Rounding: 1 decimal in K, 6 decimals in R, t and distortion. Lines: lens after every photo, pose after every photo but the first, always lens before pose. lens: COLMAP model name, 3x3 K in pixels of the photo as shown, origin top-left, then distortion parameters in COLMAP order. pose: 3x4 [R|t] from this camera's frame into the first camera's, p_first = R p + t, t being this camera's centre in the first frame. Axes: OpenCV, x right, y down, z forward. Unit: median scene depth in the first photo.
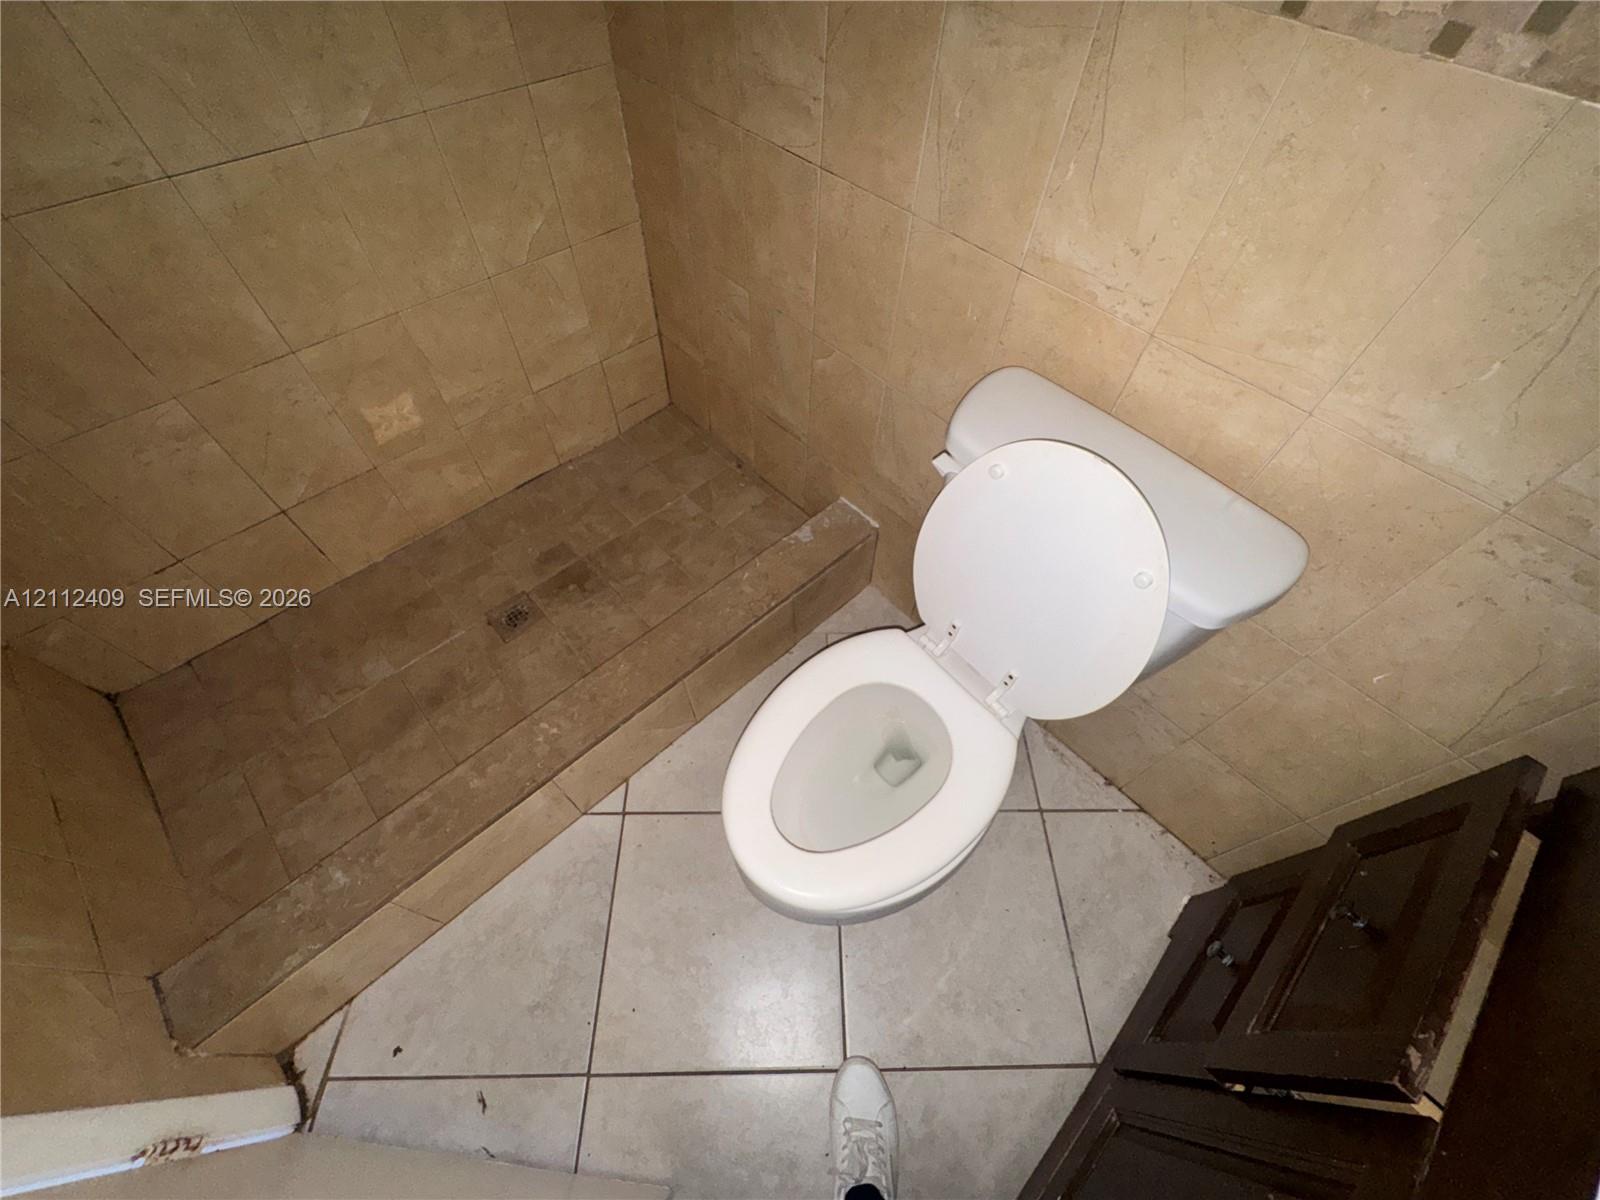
lens RADIAL K [[642.6, 0, 803.2], [0, 642.6, 603.2], [0, 0, 1]] dist [0.000390, -0.000229]
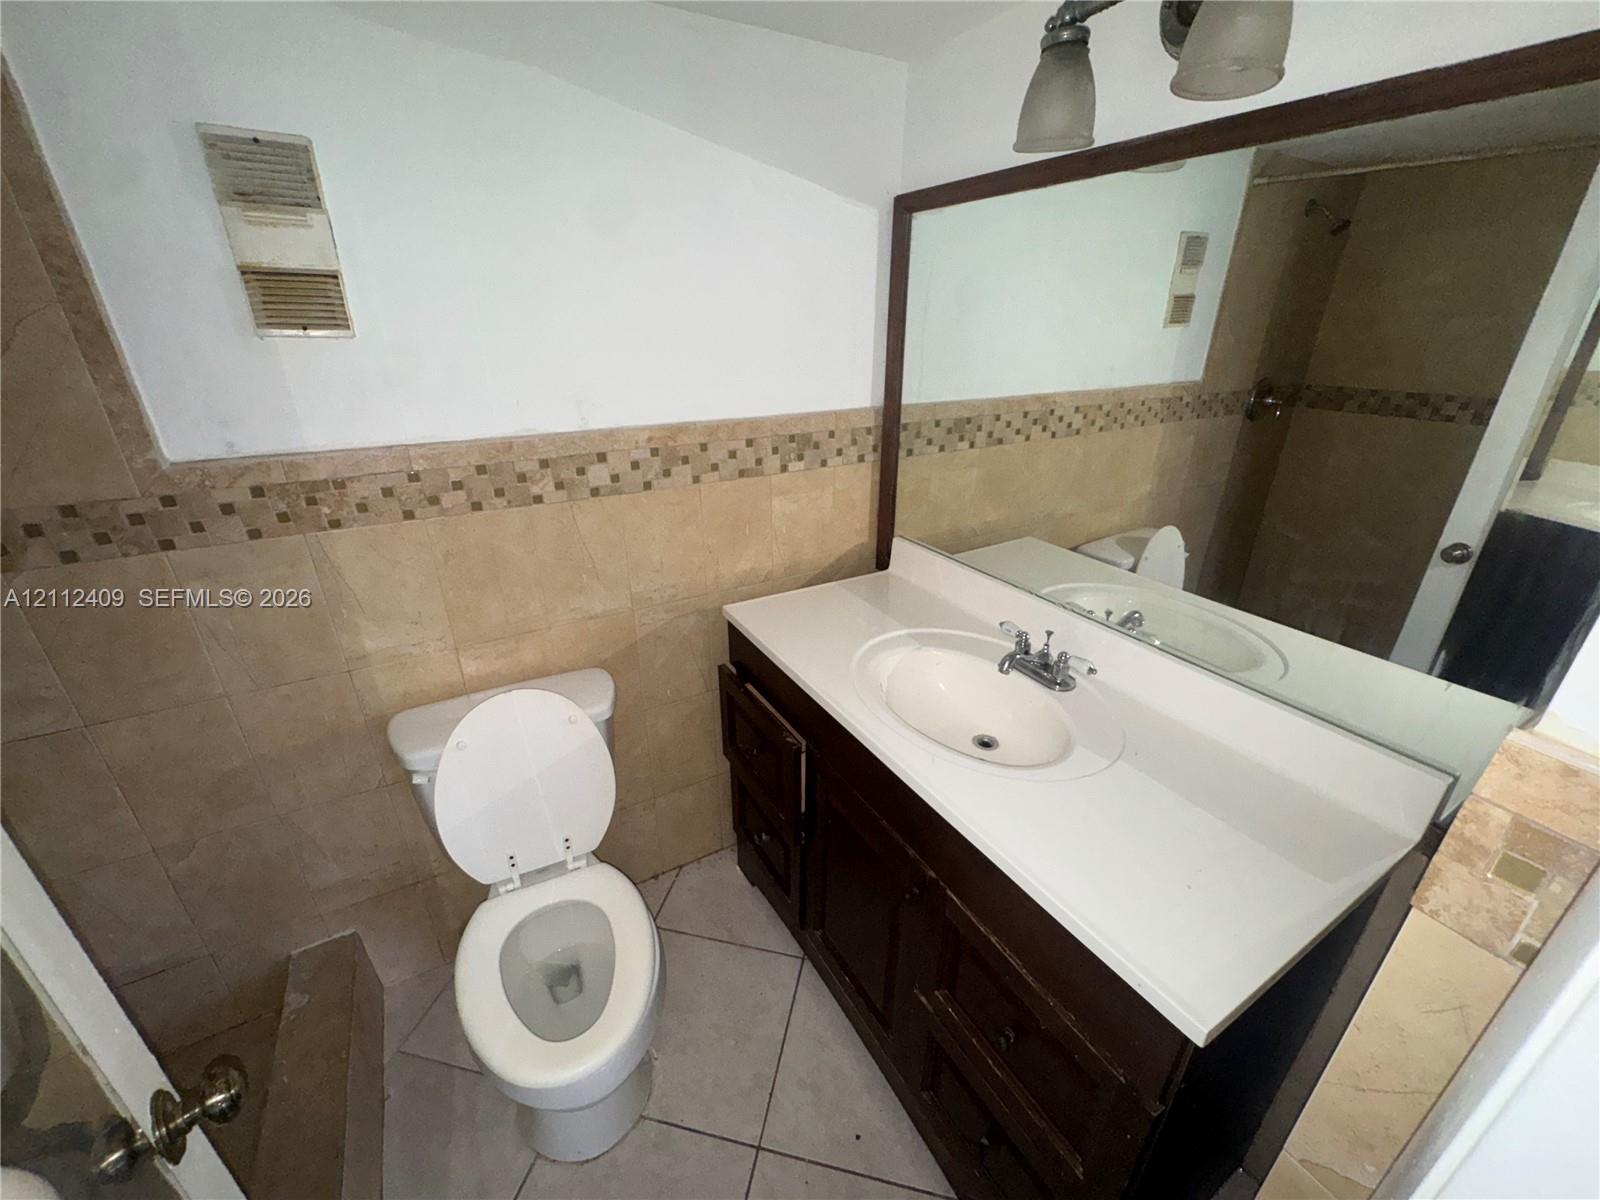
lens RADIAL K [[642.6, 0, 803.2], [0, 642.6, 603.2], [0, 0, 1]] dist [0.000390, -0.000229]
pose [[0.224709, -0.422039, 0.878287, -0.666556], [0.811662, 0.579803, 0.070946, 0.144026], [-0.539175, 0.696931, 0.472840, -0.393297]]
